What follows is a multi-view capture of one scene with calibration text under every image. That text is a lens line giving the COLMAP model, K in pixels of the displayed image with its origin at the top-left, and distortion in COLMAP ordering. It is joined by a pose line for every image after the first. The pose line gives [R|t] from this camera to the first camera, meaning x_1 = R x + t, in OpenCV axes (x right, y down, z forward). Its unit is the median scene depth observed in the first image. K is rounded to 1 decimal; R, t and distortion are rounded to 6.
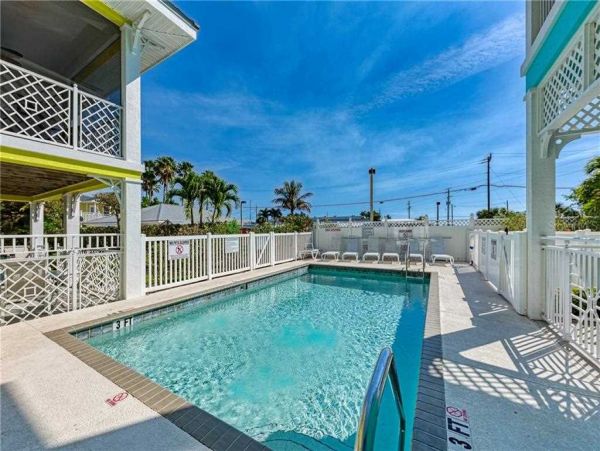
lens RADIAL K [[234.6, 0, 303.5], [0, 234.6, 229.8], [0, 0, 1]] dist [0.002936, 0.000235]
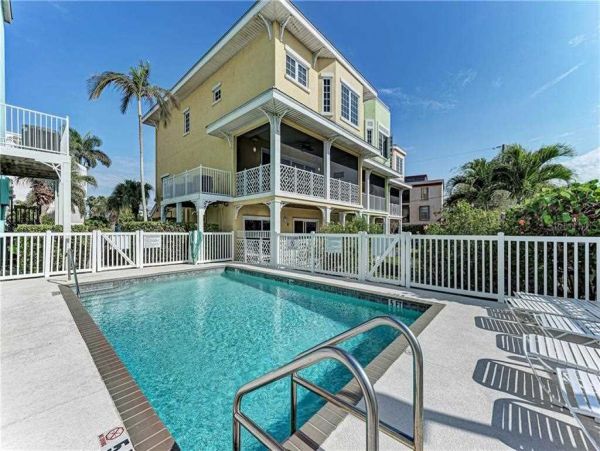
lens RADIAL K [[234.6, 0, 302.6], [0, 234.6, 228.2], [0, 0, 1]] dist [0.002936, 0.000235]
pose [[-0.192211, 0.006871, -0.981330, 0.660427], [0.001508, 0.999976, 0.006706, -0.008511], [0.981353, -0.000190, -0.192217, 1.025122]]
